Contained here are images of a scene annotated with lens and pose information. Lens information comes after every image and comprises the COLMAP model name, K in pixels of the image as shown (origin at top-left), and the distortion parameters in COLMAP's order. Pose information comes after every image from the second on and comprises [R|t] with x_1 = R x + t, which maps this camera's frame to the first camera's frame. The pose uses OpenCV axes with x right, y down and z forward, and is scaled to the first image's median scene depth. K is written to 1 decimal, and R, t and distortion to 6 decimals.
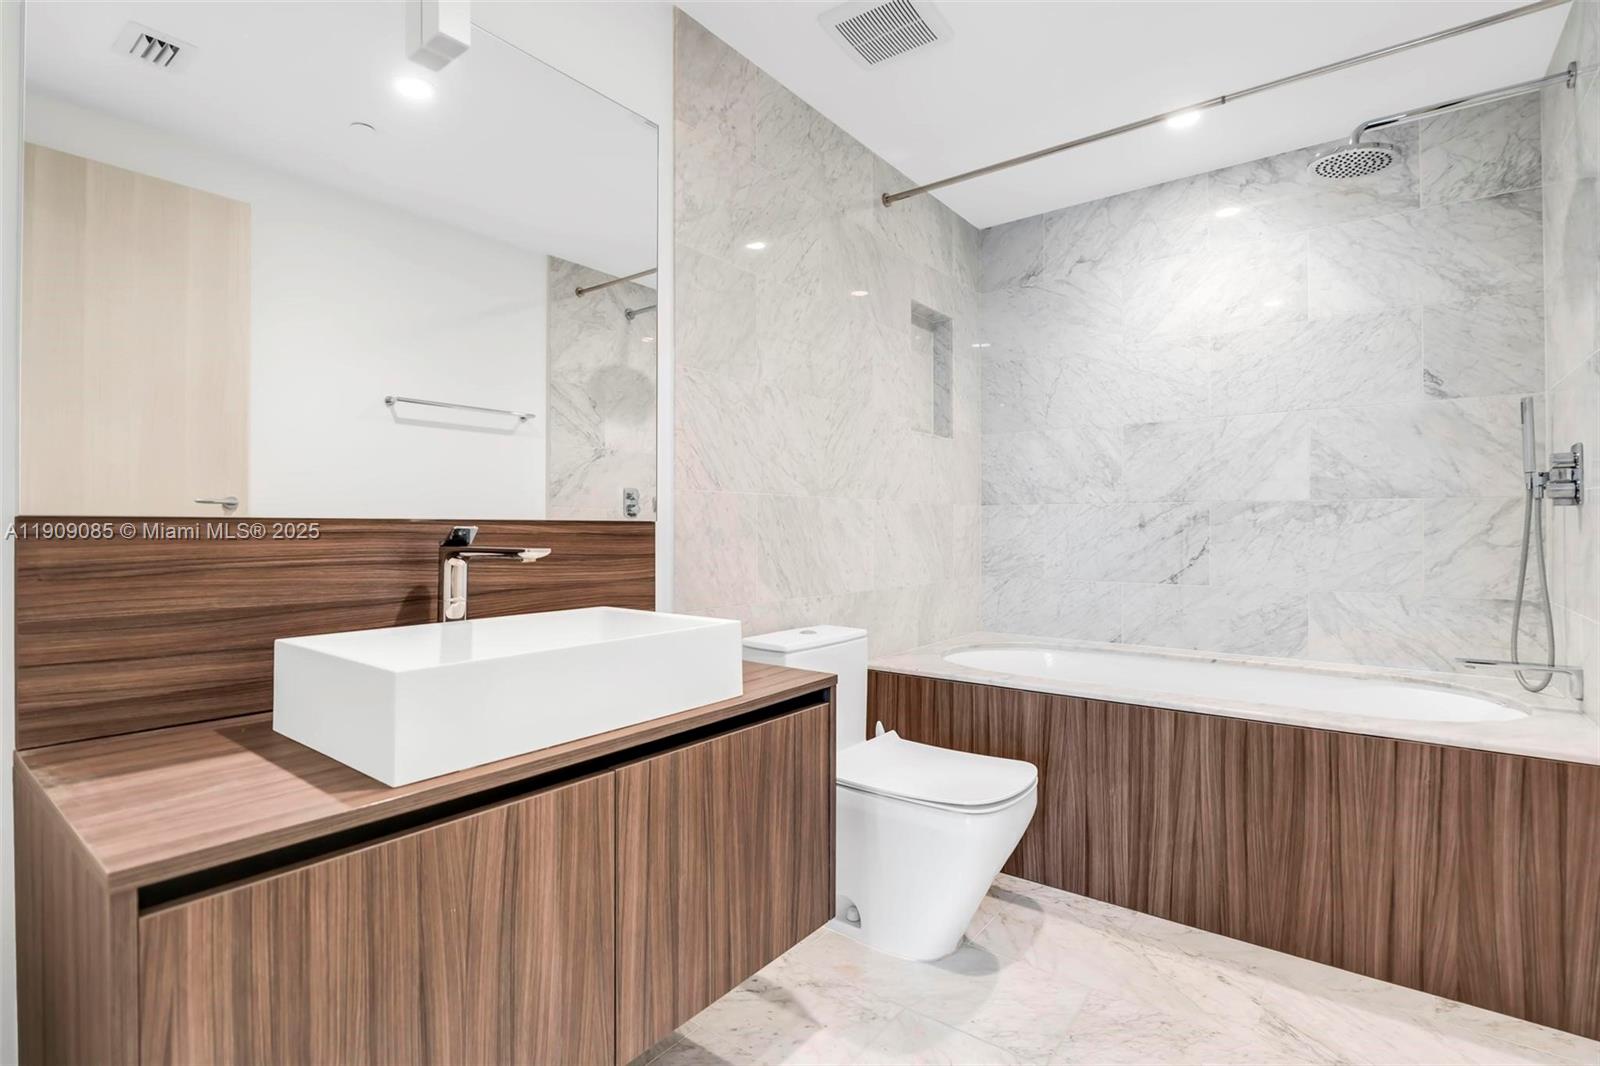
lens RADIAL K [[764.6, 0, 825.0], [0, 764.6, 525.9], [0, 0, 1]] dist [-0.020623, 0.004395]
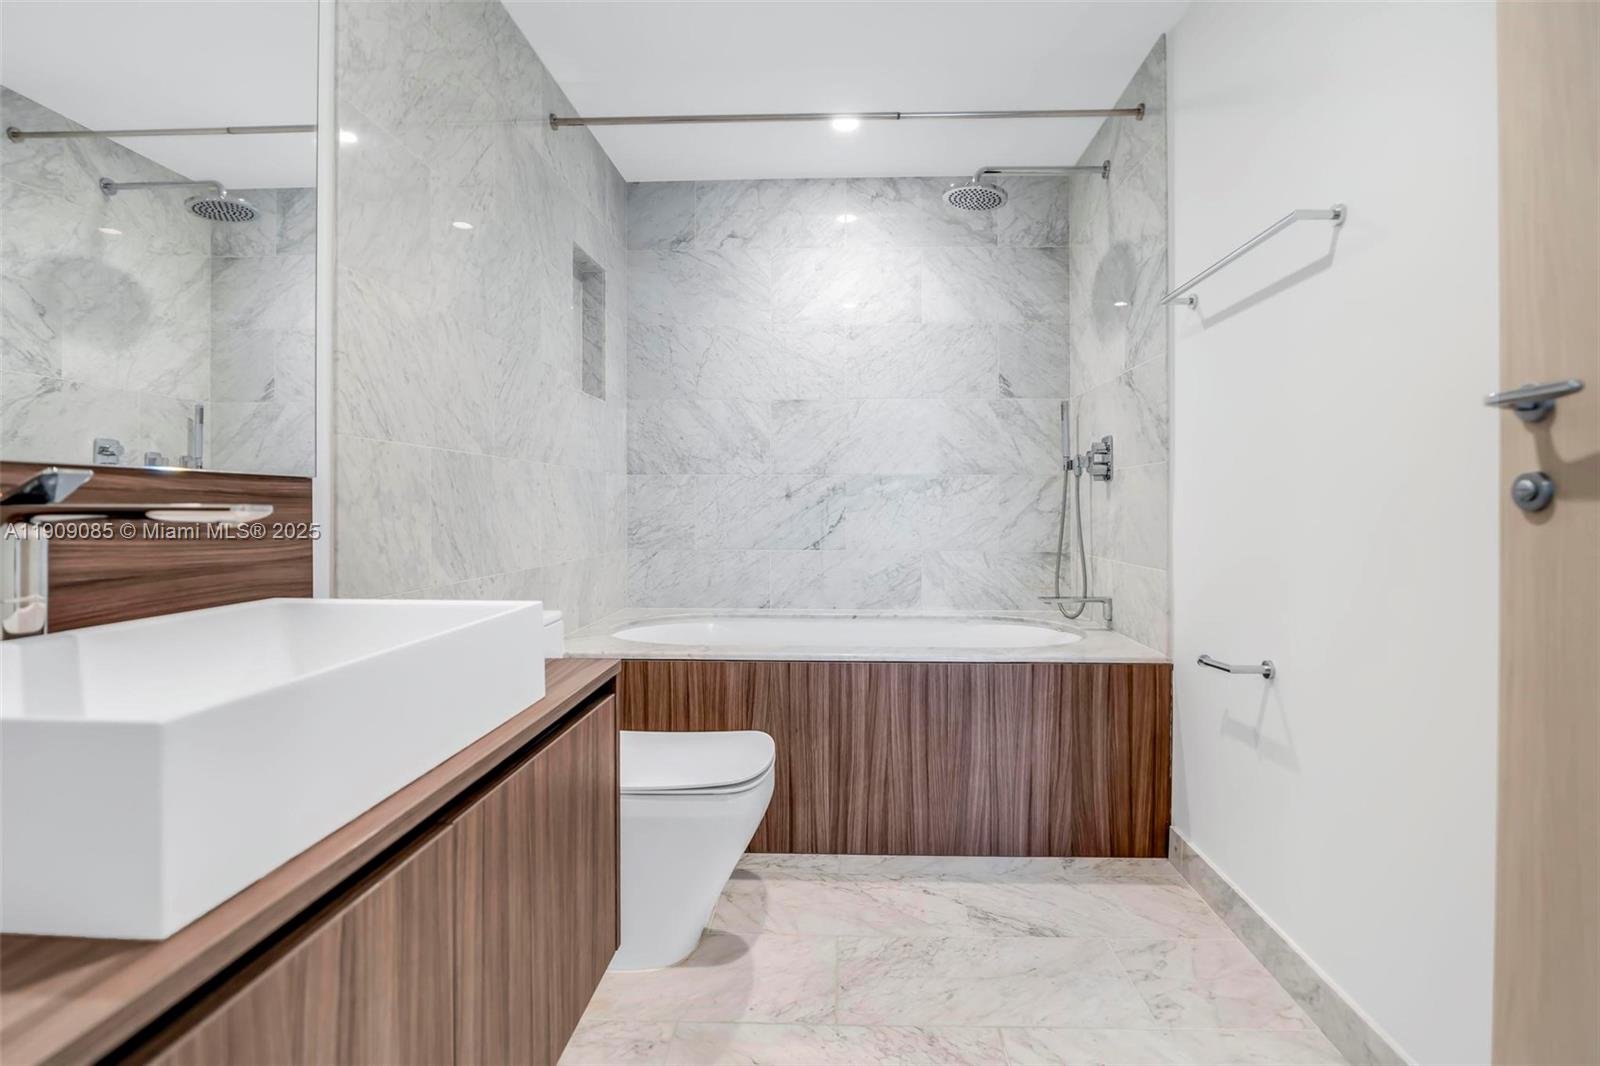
lens RADIAL K [[764.6, 0, 833.0], [0, 764.6, 507.5], [0, 0, 1]] dist [-0.020623, 0.004395]
pose [[0.818960, -0.001042, 0.573850, -0.188377], [-0.000778, 0.999995, 0.002927, 0.016002], [-0.573850, -0.002844, 0.818955, 0.116993]]
